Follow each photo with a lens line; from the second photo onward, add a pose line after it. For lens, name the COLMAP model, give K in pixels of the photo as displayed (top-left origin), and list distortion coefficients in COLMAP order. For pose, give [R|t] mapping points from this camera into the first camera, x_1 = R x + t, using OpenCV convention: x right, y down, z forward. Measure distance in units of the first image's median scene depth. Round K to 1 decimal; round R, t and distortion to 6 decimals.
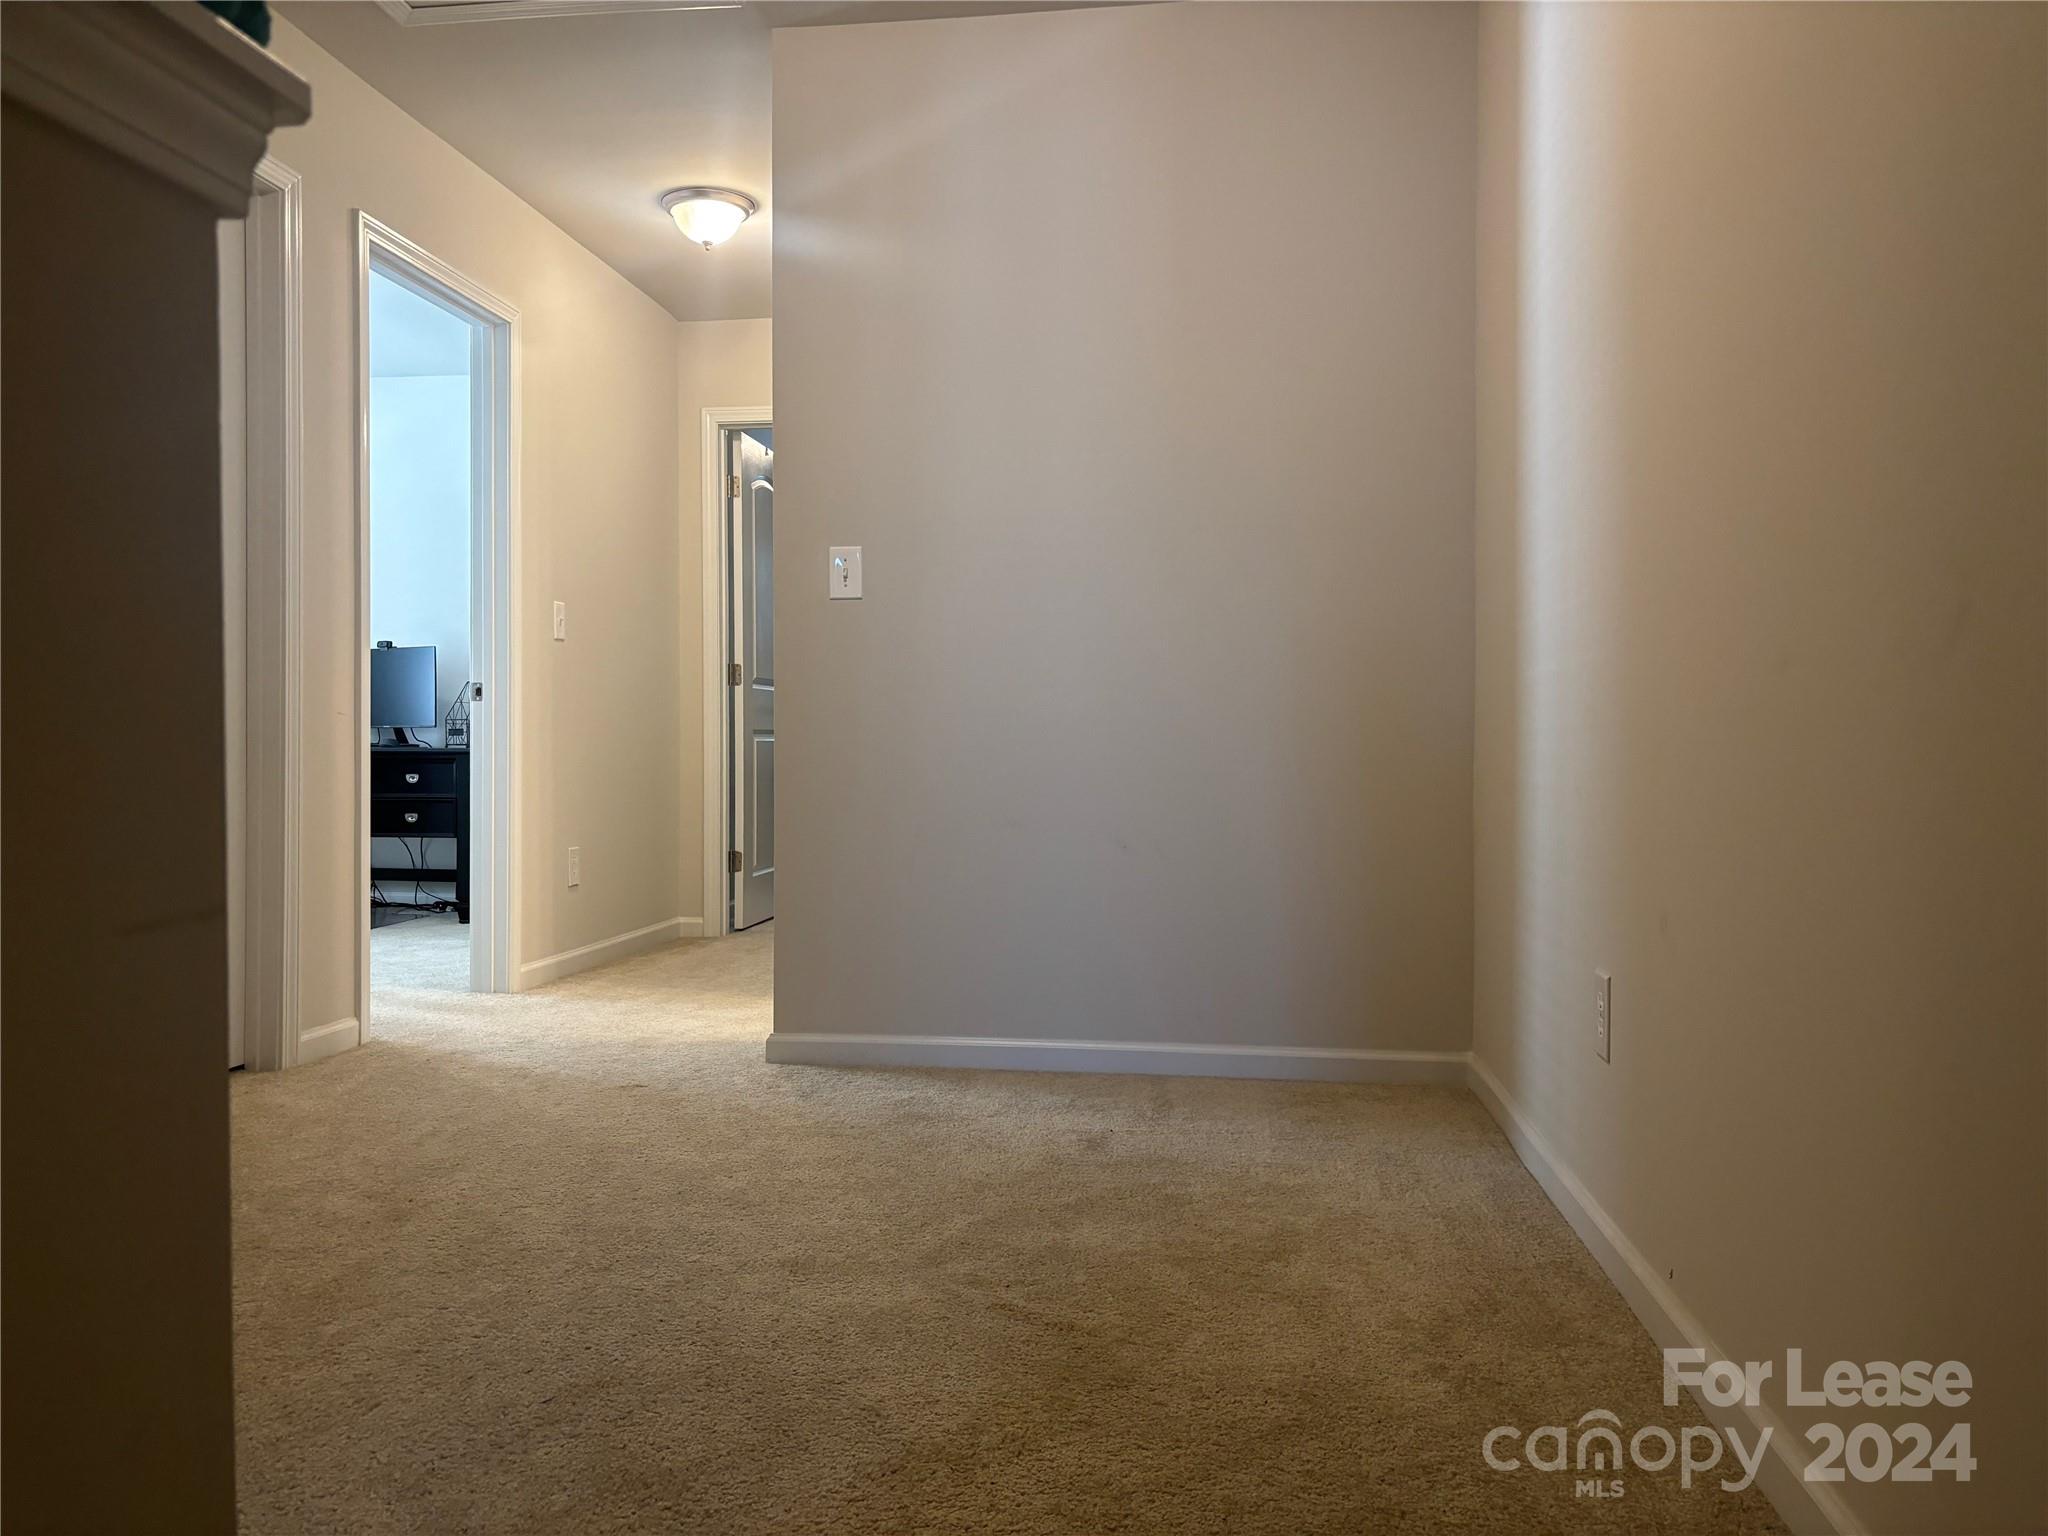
lens RADIAL K [[1546.1, 0, 1019.1], [0, 1546.1, 766.6], [0, 0, 1]] dist [0.075732, -0.021579]
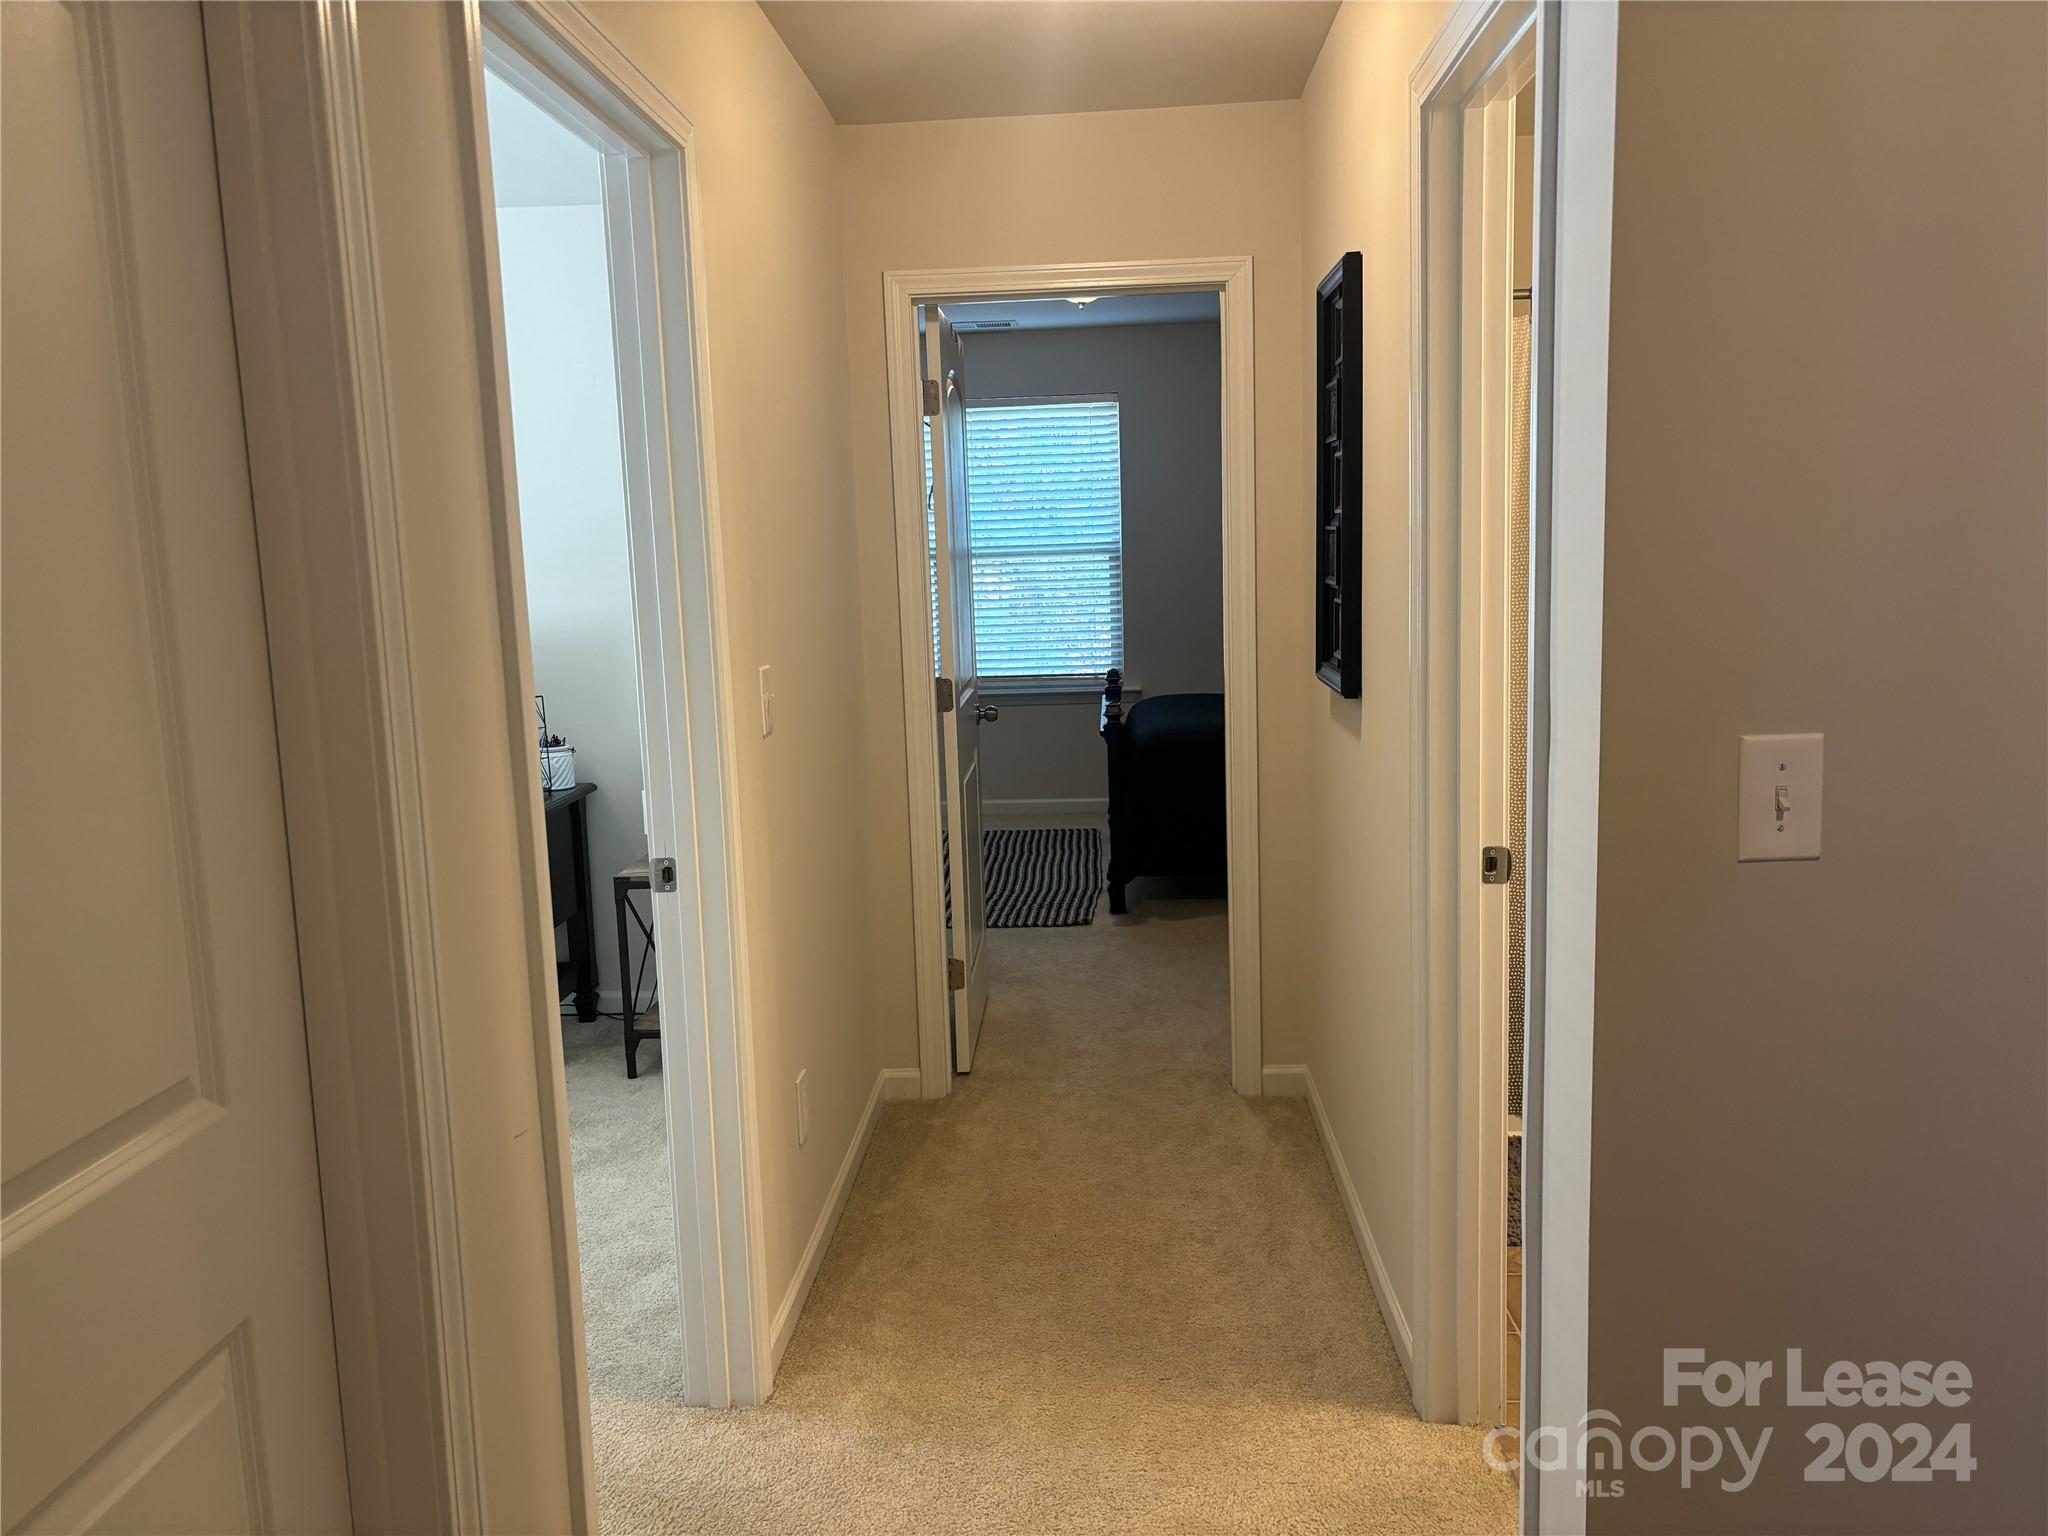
lens RADIAL K [[1546.1, 0, 1026.4], [0, 1546.1, 762.3], [0, 0, 1]] dist [0.075732, -0.021579]
pose [[0.996710, -0.042946, 0.068740, -0.257461], [0.033919, 0.991261, 0.127479, -0.147959], [-0.073614, -0.124728, 0.989456, 0.468249]]
